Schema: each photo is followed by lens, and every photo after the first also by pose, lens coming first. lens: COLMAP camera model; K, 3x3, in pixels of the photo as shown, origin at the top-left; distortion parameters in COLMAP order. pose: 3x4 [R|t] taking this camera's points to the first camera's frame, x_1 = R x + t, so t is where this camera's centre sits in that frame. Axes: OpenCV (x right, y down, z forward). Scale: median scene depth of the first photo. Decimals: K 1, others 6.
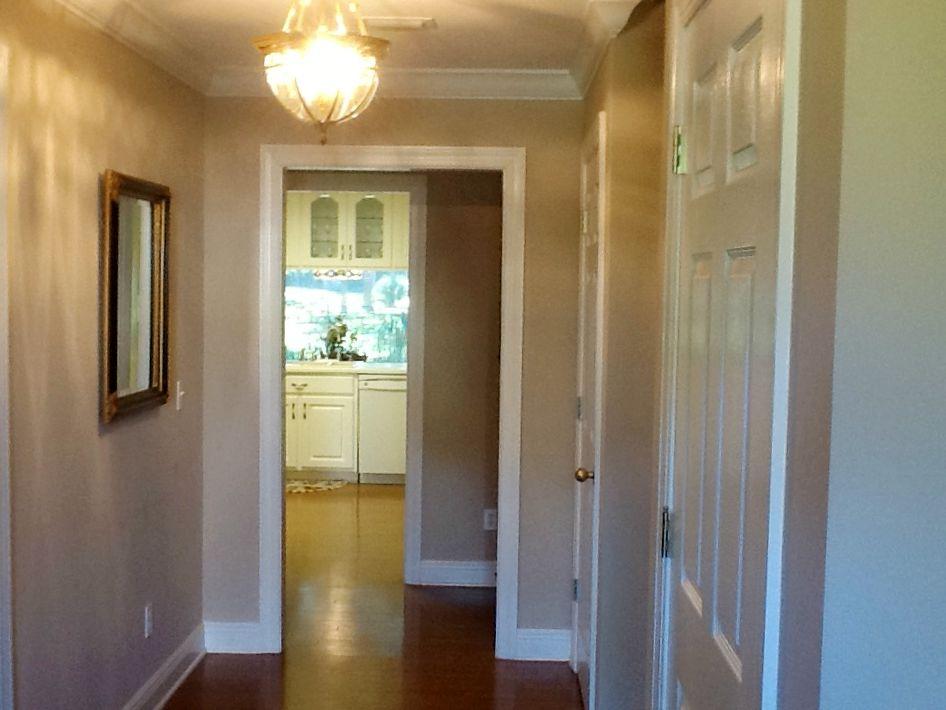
lens RADIAL K [[1192.8, 0, 473.1], [0, 1192.8, 355.3], [0, 0, 1]] dist [0.011300, 0.000000]
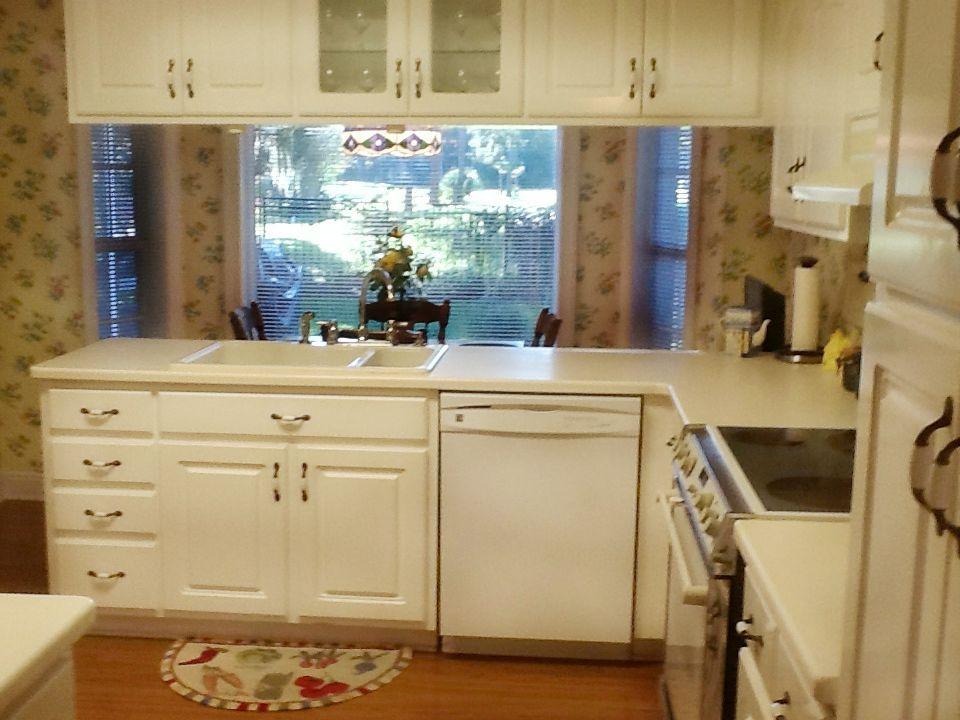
lens RADIAL K [[1210.5, 0, 479.3], [0, 1210.5, 360.2], [0, 0, 1]] dist [0.011300, 0.000000]
pose [[0.998699, 0.007626, -0.050414, -0.061453], [-0.003059, 0.995933, 0.090047, -0.029314], [0.050895, -0.089776, 0.994661, 0.591331]]
